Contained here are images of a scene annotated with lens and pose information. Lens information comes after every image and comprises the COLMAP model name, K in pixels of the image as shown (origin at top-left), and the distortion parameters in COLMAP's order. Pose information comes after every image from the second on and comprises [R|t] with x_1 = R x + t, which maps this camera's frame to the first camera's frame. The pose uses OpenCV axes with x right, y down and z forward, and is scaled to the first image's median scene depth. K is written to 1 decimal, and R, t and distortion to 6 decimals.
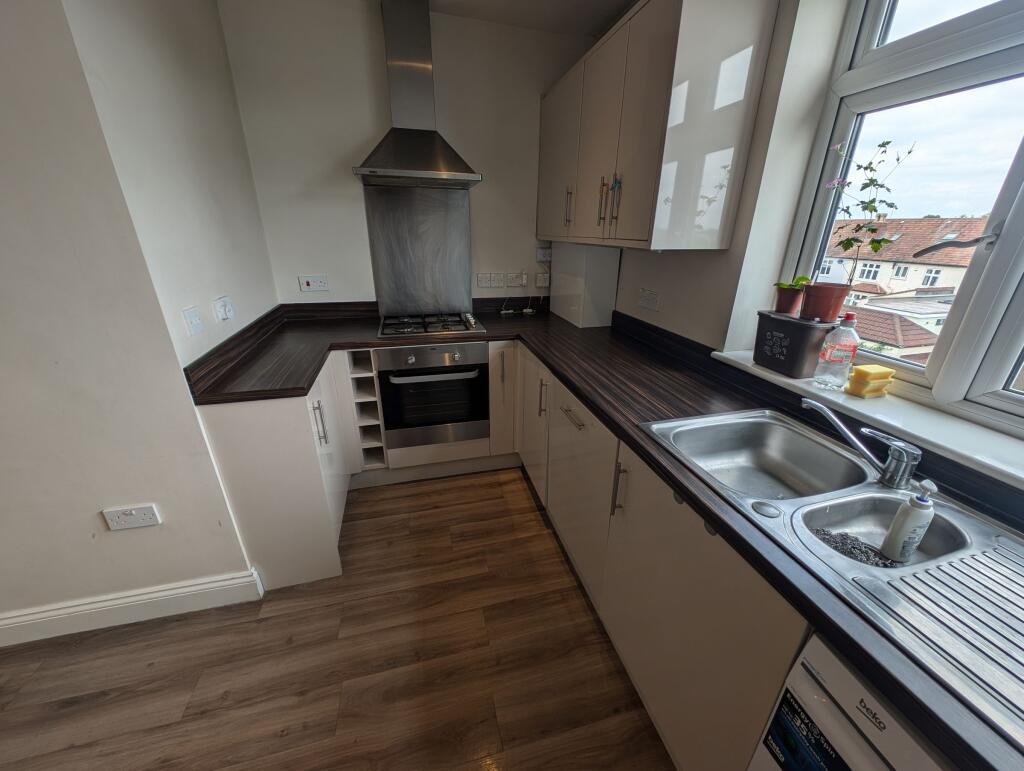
lens RADIAL K [[384.4, 0, 513.1], [0, 384.4, 382.0], [0, 0, 1]] dist [-0.002784, -0.000082]
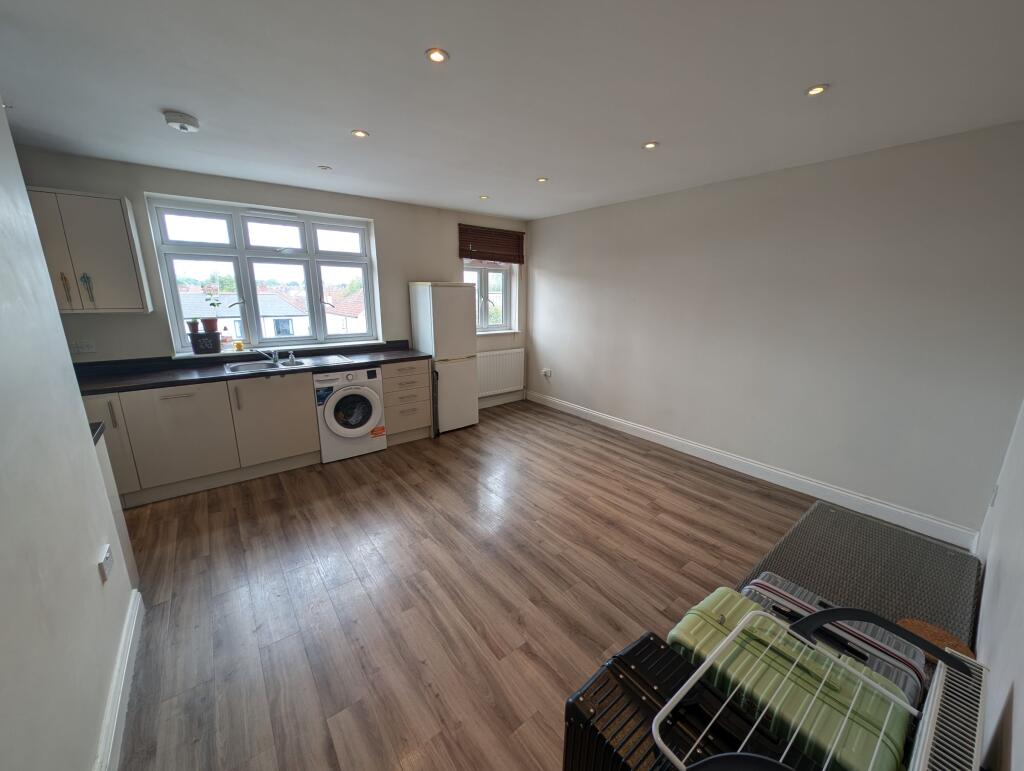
lens RADIAL K [[384.4, 0, 509.4], [0, 384.4, 385.3], [0, 0, 1]] dist [-0.002784, -0.000082]
pose [[-0.391488, -0.228333, 0.891404, -2.224890], [0.328413, 0.870256, 0.367150, -0.115875], [-0.859582, 0.436483, -0.265708, 0.050864]]
